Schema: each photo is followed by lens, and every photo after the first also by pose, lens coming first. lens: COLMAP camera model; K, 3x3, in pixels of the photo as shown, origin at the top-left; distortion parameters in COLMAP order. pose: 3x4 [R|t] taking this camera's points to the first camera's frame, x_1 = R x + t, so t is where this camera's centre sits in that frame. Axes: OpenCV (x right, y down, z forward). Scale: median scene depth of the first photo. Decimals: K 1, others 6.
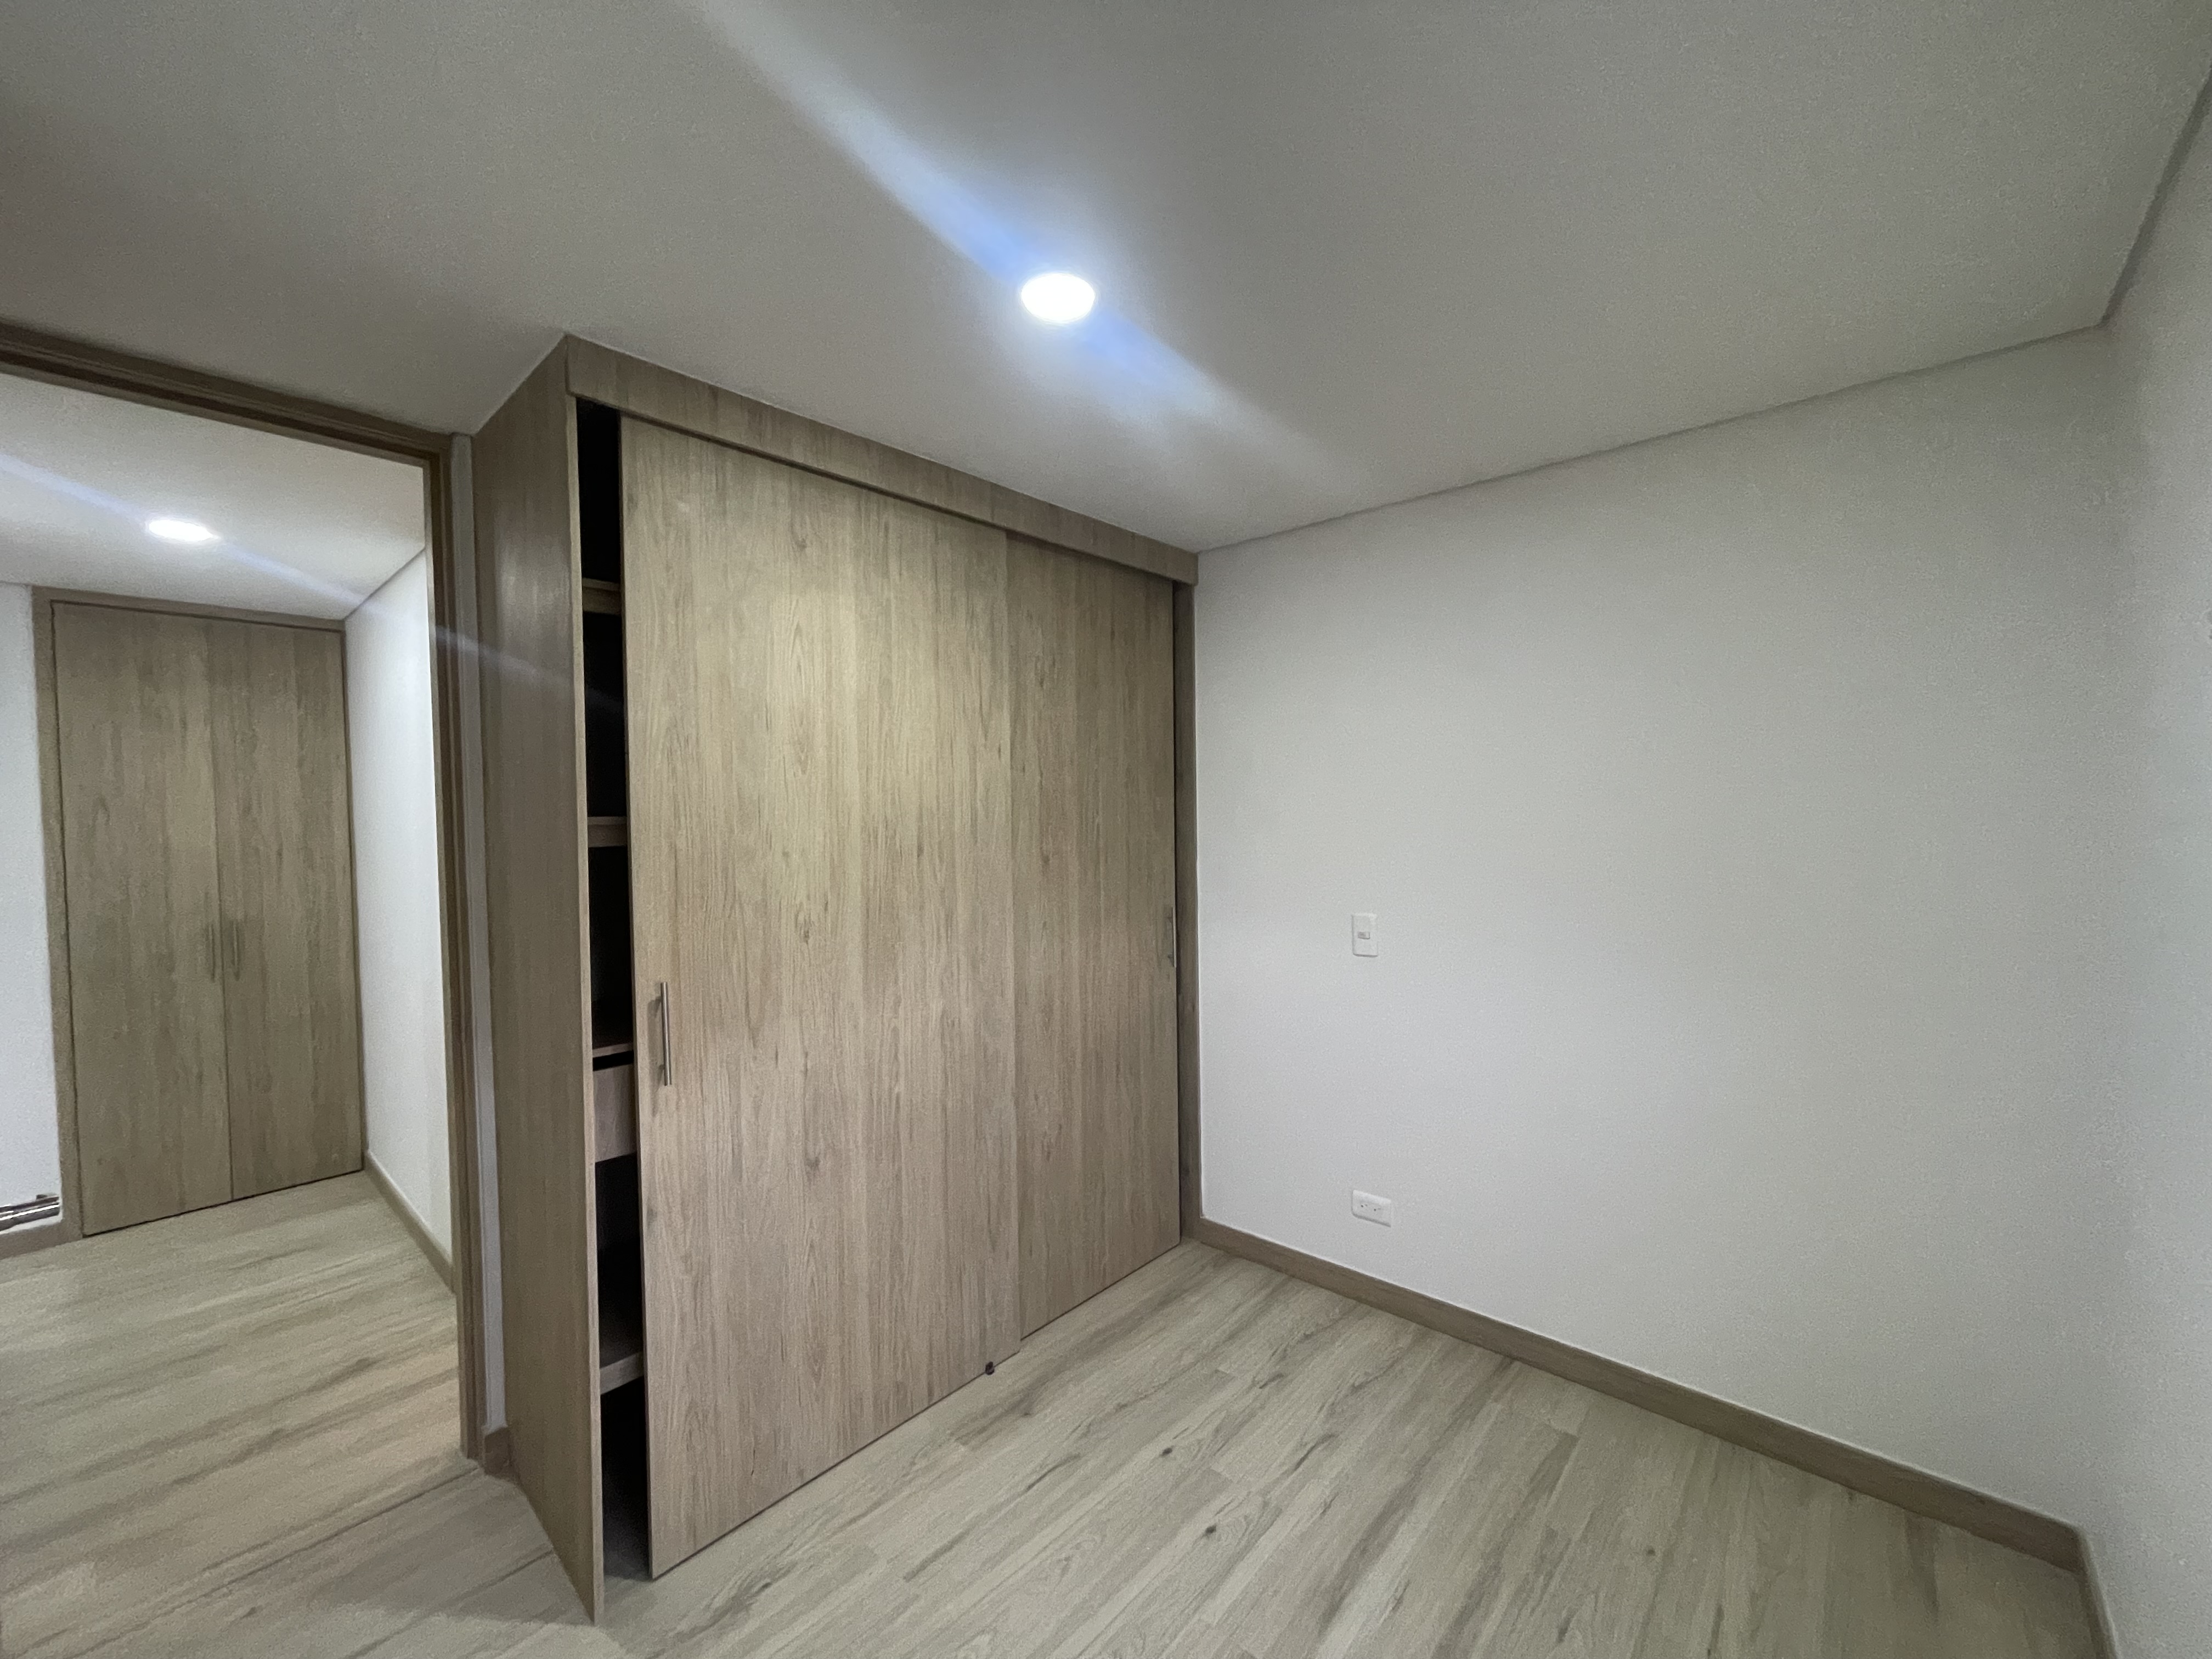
lens RADIAL K [[892.4, 0, 1103.3], [0, 892.4, 834.8], [0, 0, 1]] dist [-0.000451, 0.000324]
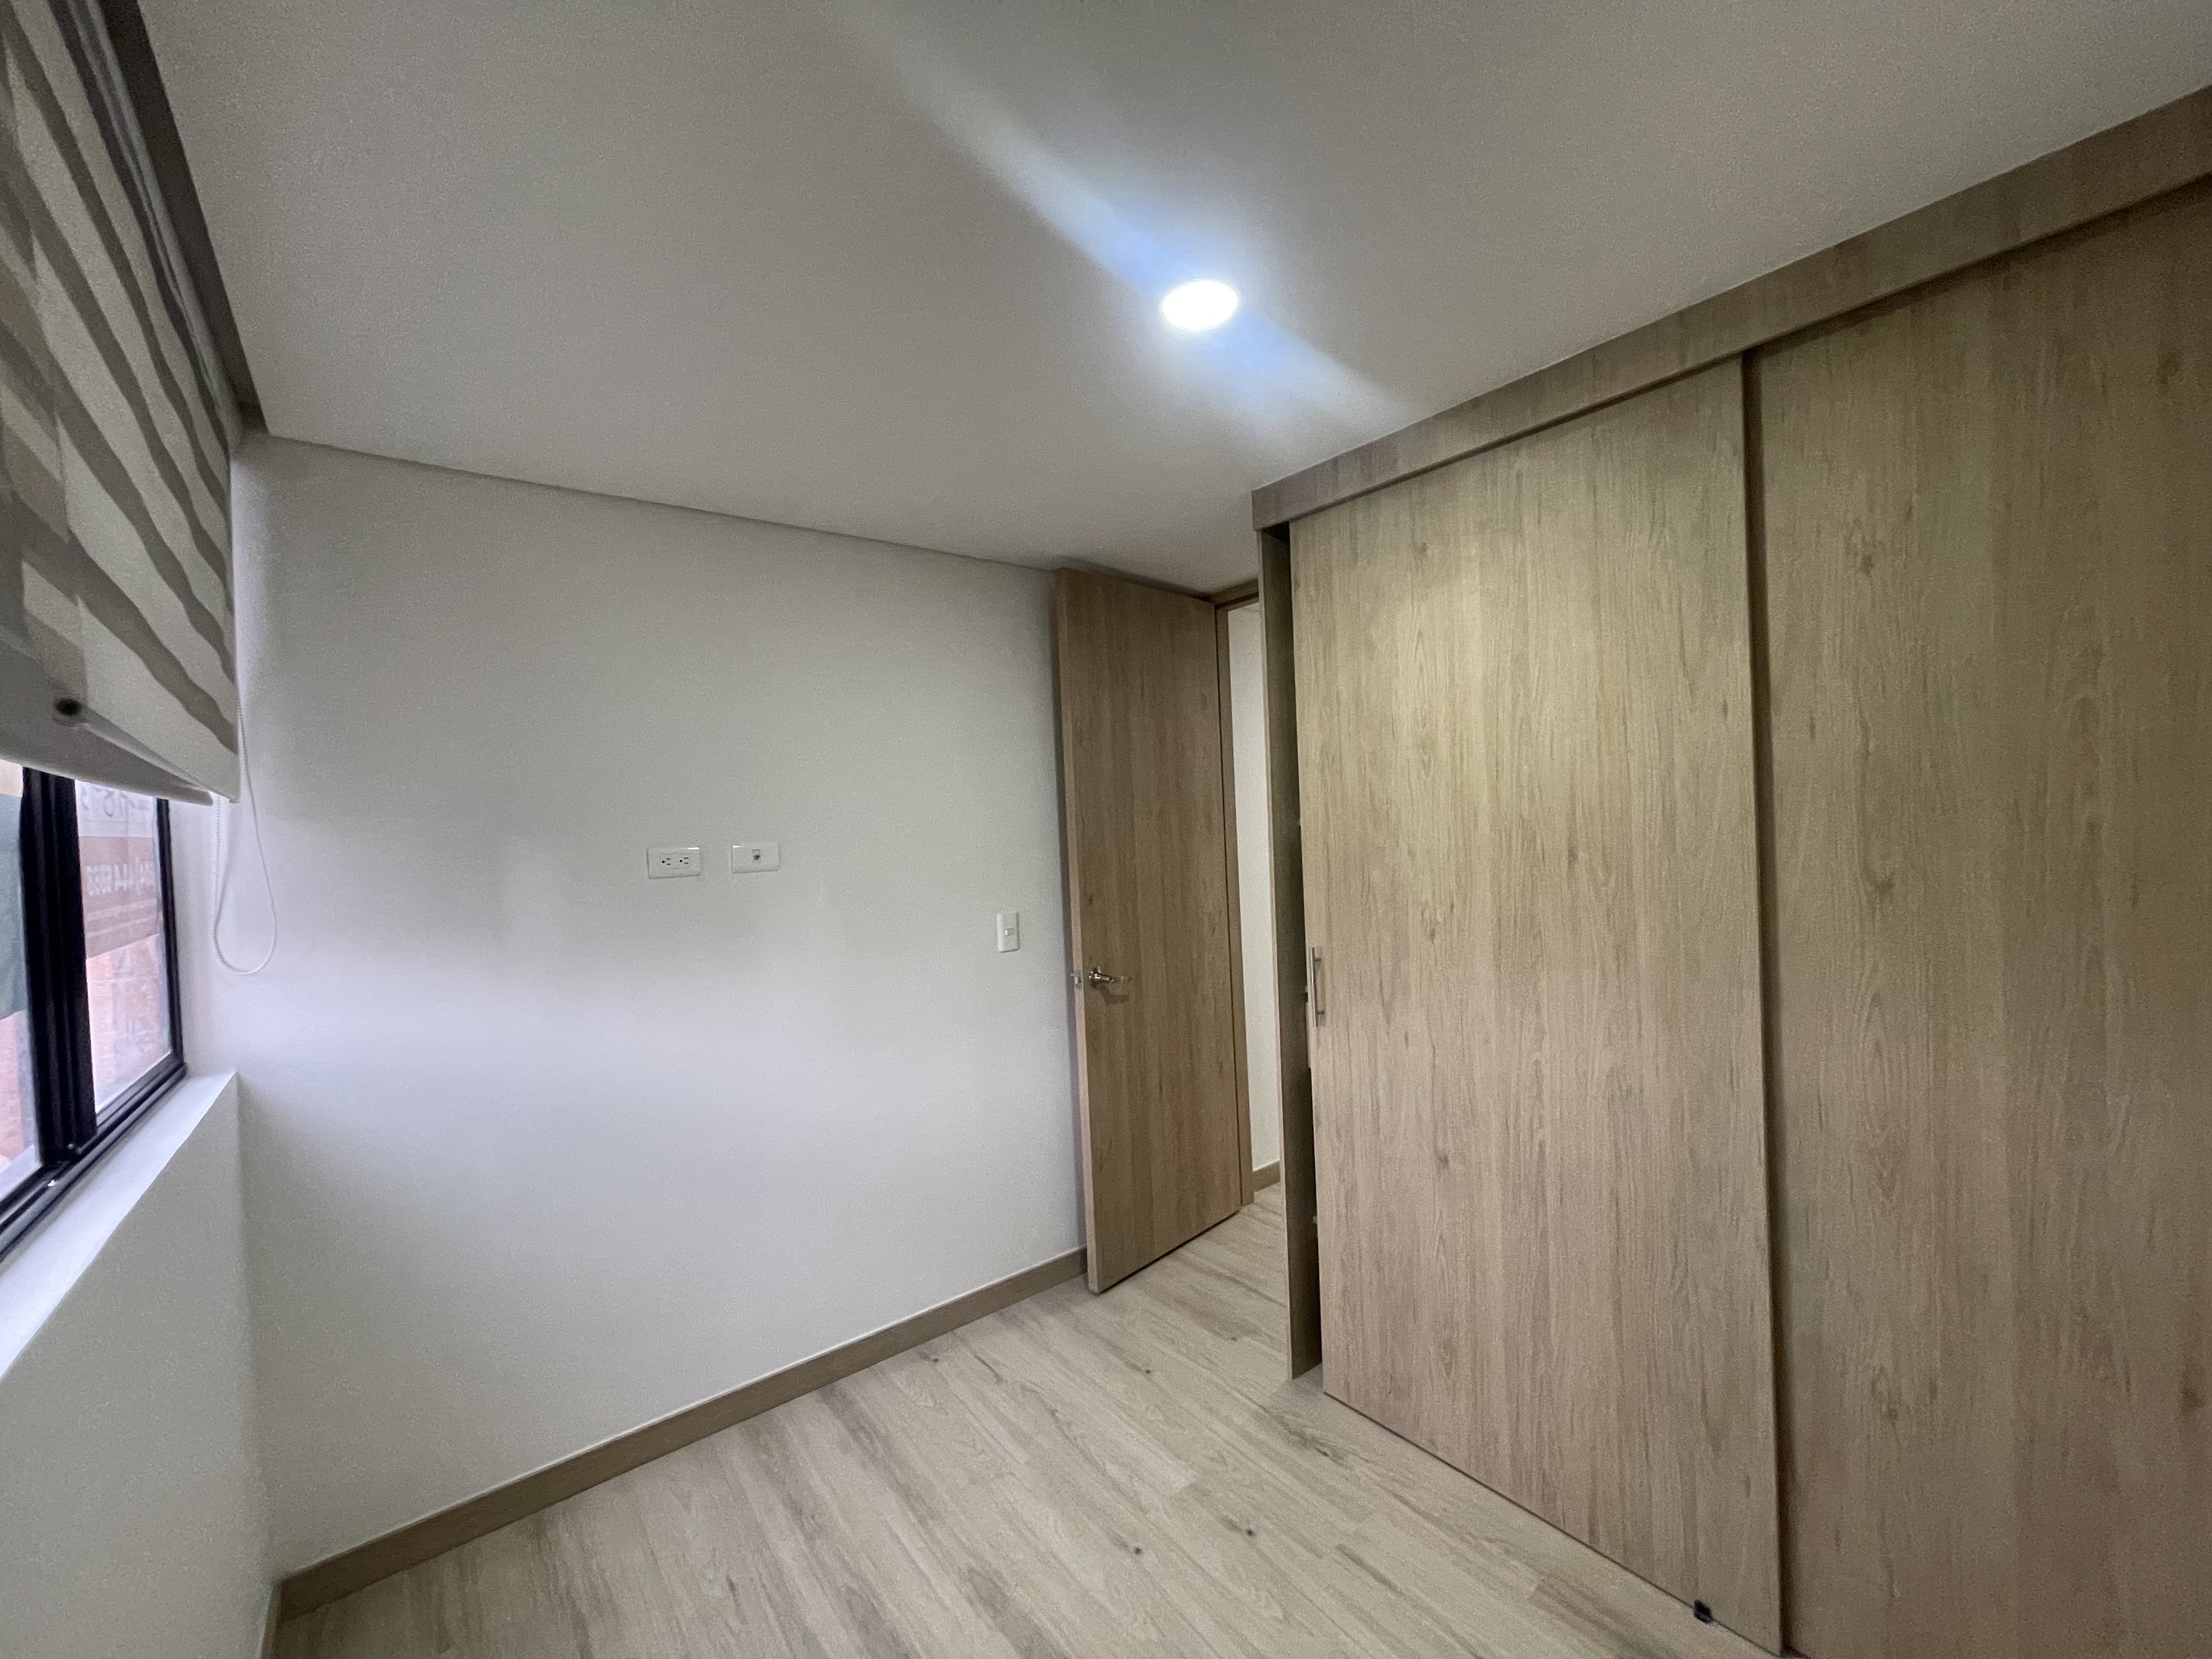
lens RADIAL K [[892.4, 0, 1103.3], [0, 892.4, 834.8], [0, 0, 1]] dist [-0.000451, 0.000324]
pose [[-0.173655, 0.036901, -0.984115, 0.711083], [0.021654, 0.999199, 0.033646, -0.041036], [0.984568, -0.015467, -0.174315, 0.786284]]
